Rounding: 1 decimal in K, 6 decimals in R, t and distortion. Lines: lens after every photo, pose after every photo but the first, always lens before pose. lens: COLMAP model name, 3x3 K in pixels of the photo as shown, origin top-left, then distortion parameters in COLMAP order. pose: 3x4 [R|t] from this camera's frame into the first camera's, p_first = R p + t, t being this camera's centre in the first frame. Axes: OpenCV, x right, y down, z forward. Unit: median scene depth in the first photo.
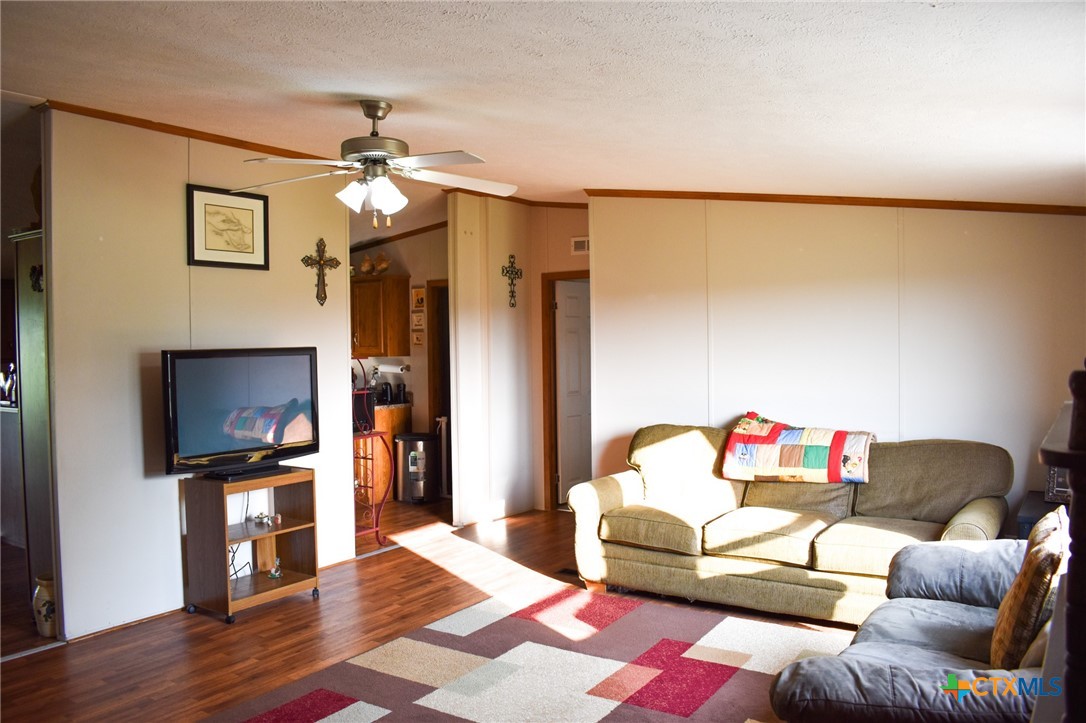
lens RADIAL K [[861.4, 0, 543.0], [0, 861.4, 361.5], [0, 0, 1]] dist [-0.066248, 0.000654]
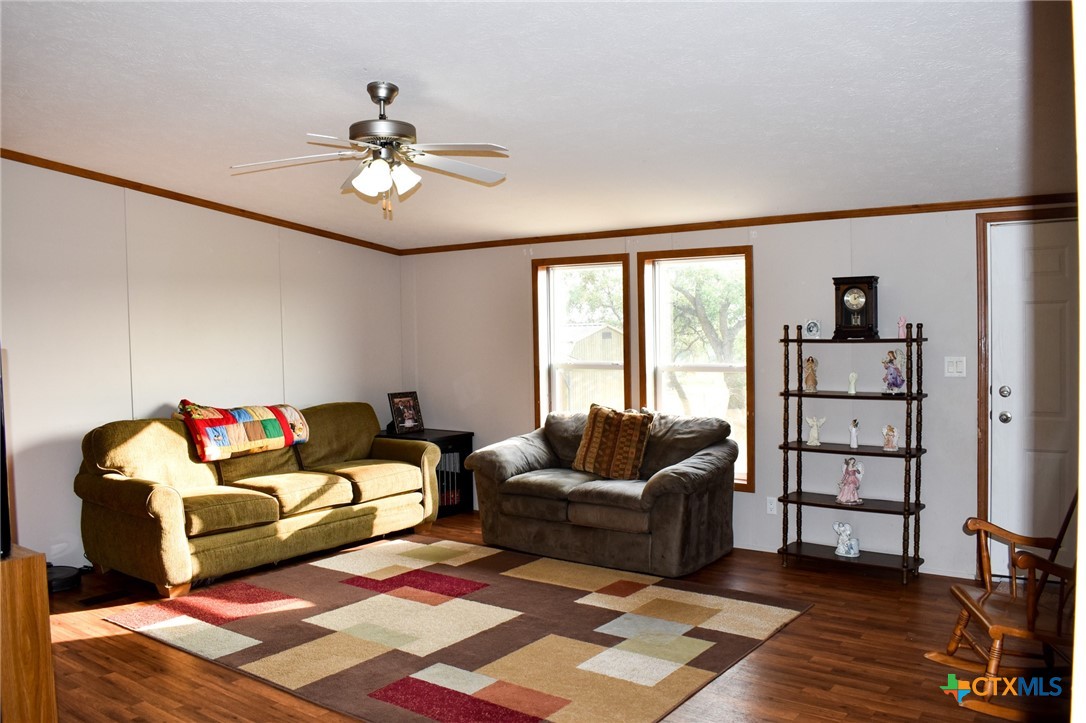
lens RADIAL K [[861.4, 0, 543.0], [0, 861.4, 361.5], [0, 0, 1]] dist [-0.066248, 0.000654]
pose [[0.060080, -0.015244, 0.998077, -0.902266], [0.051119, 0.998618, 0.012175, 0.025696], [-0.996884, 0.050289, 0.060776, 0.587576]]
